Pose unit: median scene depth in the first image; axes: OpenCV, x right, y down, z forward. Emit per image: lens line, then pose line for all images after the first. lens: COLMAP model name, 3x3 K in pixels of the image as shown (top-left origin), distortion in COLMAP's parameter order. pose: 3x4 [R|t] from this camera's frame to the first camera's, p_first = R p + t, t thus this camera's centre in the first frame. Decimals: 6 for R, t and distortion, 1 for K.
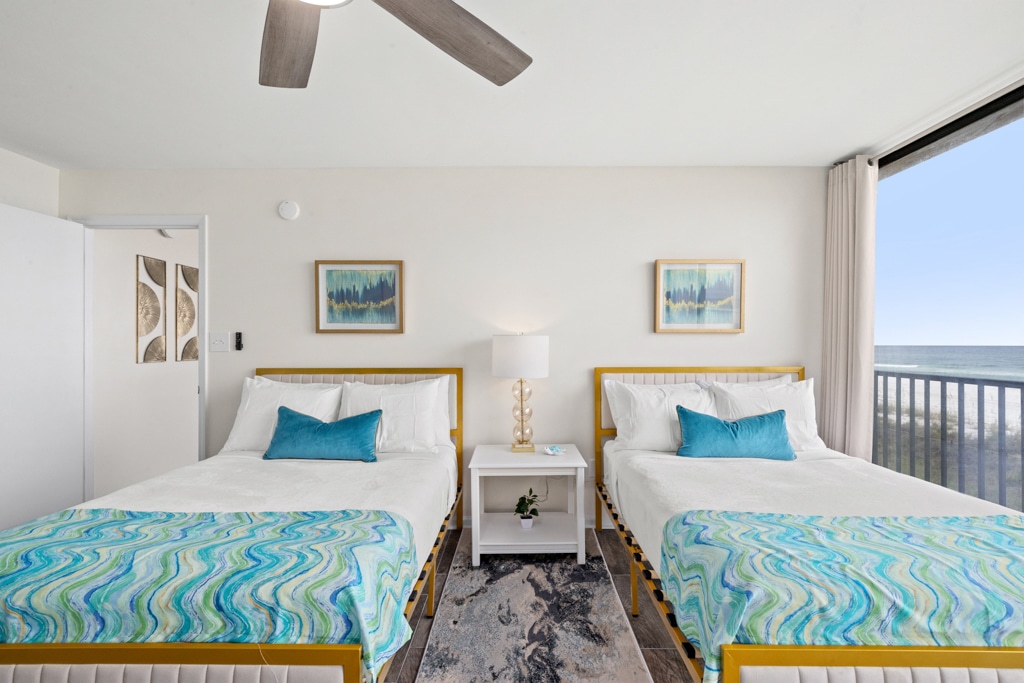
lens RADIAL K [[463.0, 0, 520.5], [0, 463.0, 343.2], [0, 0, 1]] dist [-0.005865, 0.003374]
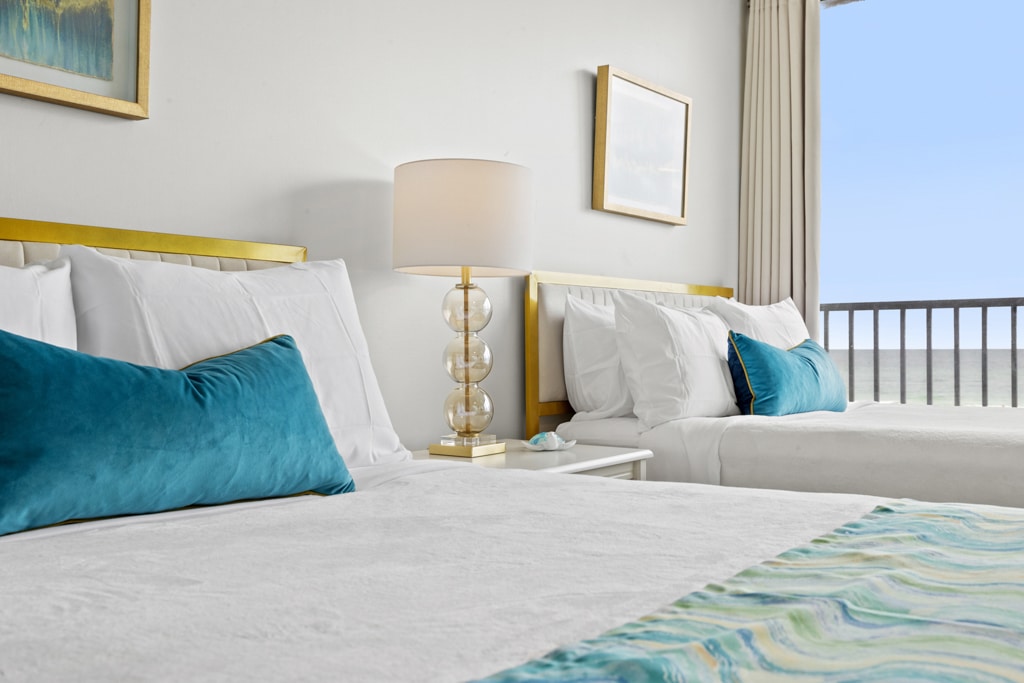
lens RADIAL K [[972.7, 0, 509.8], [0, 972.7, 341.0], [0, 0, 1]] dist [0.014564, 0.000000]
pose [[0.619590, 0.008762, 0.784877, -0.752754], [-0.000472, 0.999942, -0.010790, 0.163380], [-0.784926, 0.006315, 0.619558, 0.514764]]
